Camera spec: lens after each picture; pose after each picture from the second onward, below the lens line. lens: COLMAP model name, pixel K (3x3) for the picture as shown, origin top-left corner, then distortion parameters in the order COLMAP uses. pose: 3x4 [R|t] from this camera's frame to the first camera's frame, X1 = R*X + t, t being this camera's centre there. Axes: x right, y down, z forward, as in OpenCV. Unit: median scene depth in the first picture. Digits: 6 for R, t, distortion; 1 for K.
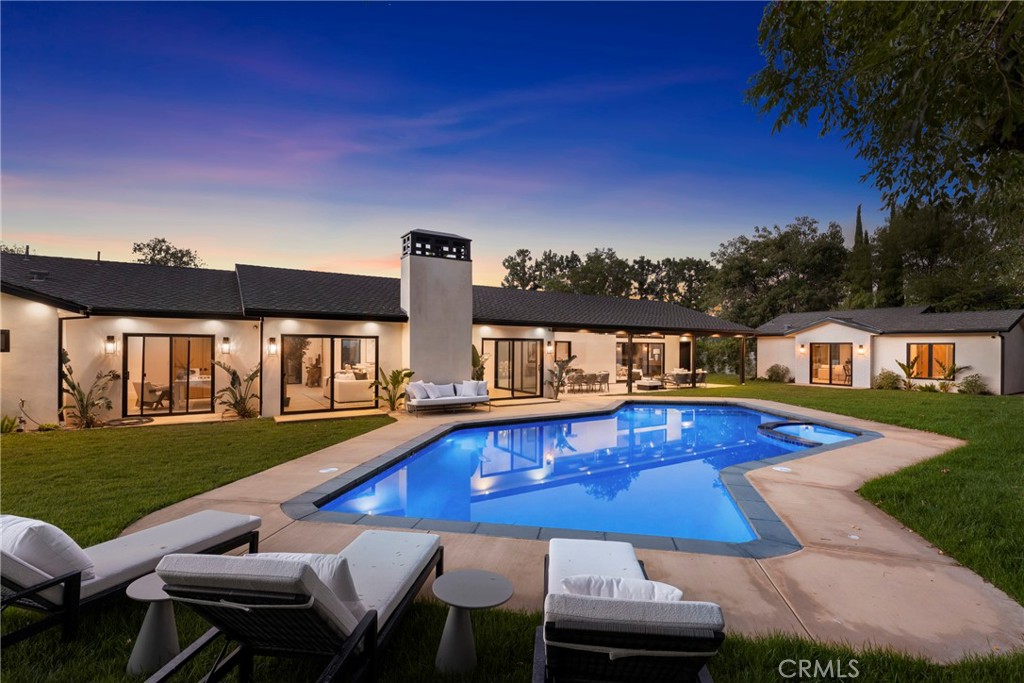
lens RADIAL K [[456.8, 0, 507.3], [0, 456.8, 346.7], [0, 0, 1]] dist [0.000444, 0.000029]
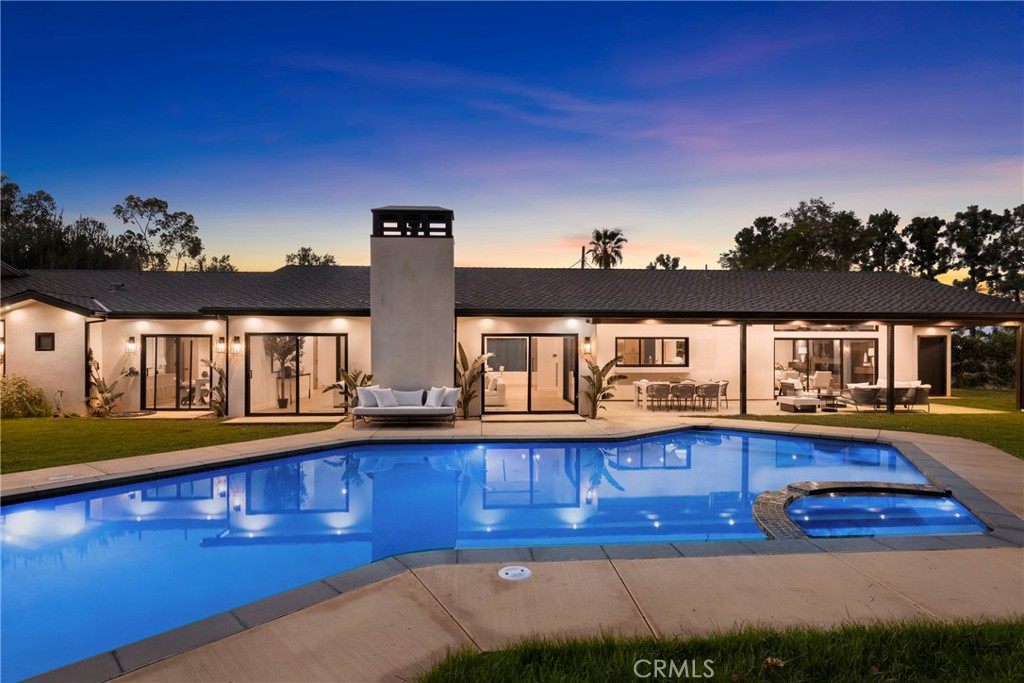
lens RADIAL K [[526.2, 0, 508.8], [0, 526.2, 348.3], [0, 0, 1]] dist [0.001043, -0.000524]
pose [[0.881515, -0.003653, -0.472142, 0.333651], [0.003809, 0.999993, -0.000625, 0.005458], [0.472140, -0.001247, 0.881522, 0.180256]]
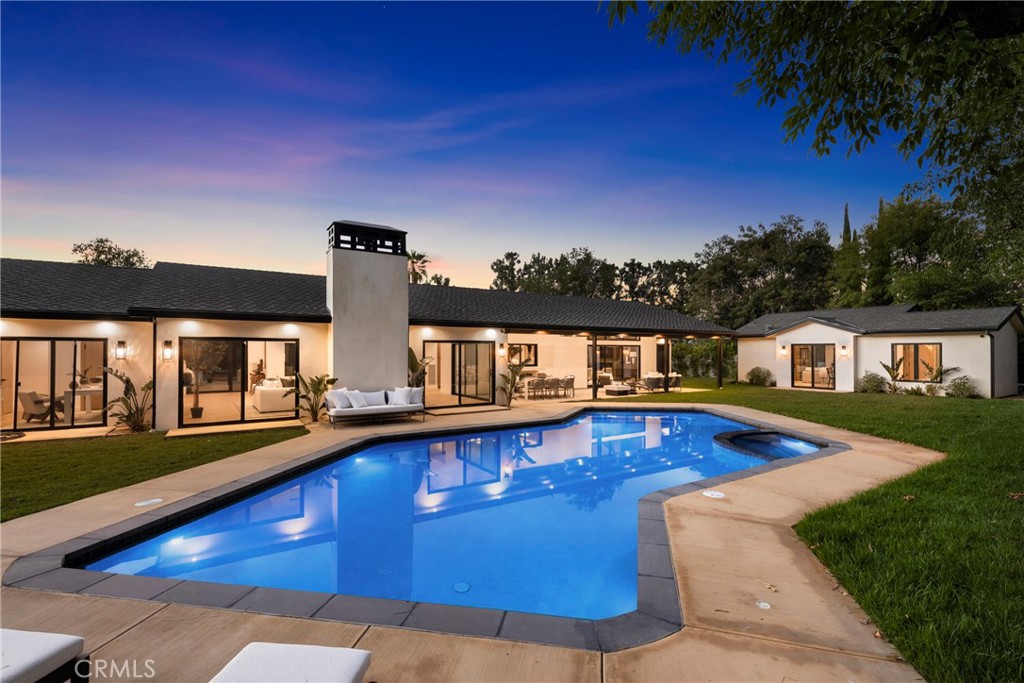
lens RADIAL K [[458.6, 0, 508.6], [0, 458.6, 344.9], [0, 0, 1]] dist [0.002687, 0.000178]
pose [[0.999944, -0.006811, 0.008117, 0.086976], [0.006927, 0.999872, -0.014419, 0.003668], [-0.008018, 0.014474, 0.999863, 0.067604]]
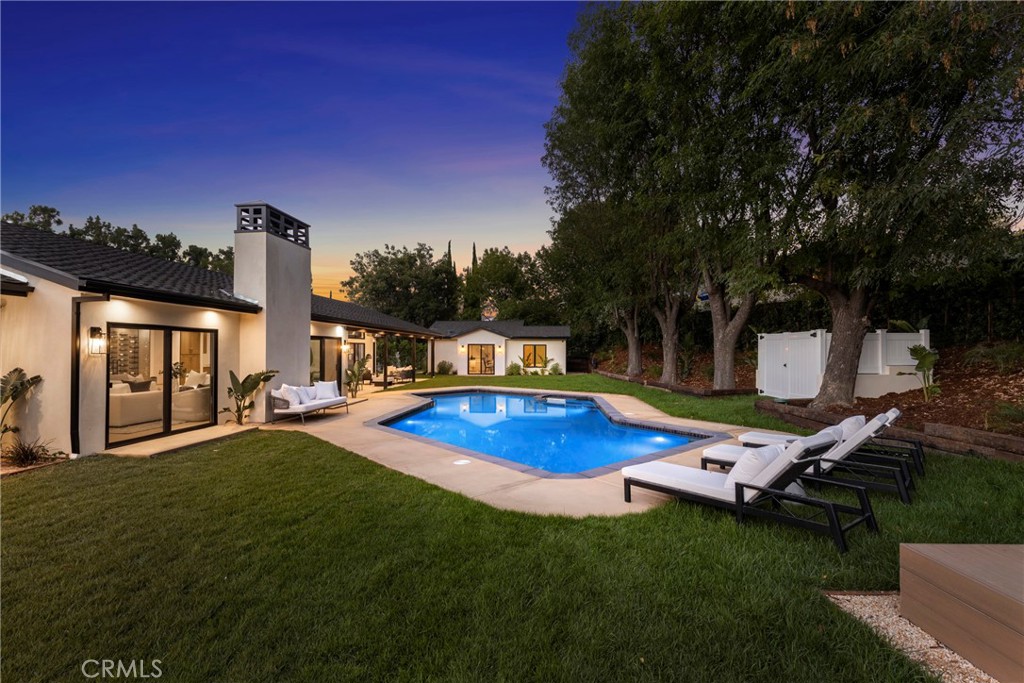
lens RADIAL K [[458.6, 0, 508.6], [0, 458.6, 344.9], [0, 0, 1]] dist [0.002687, 0.000178]
pose [[0.607128, 0.006637, 0.794576, -0.424662], [-0.000598, 0.999969, -0.007895, 0.005630], [-0.794604, 0.004318, 0.607113, 0.104894]]
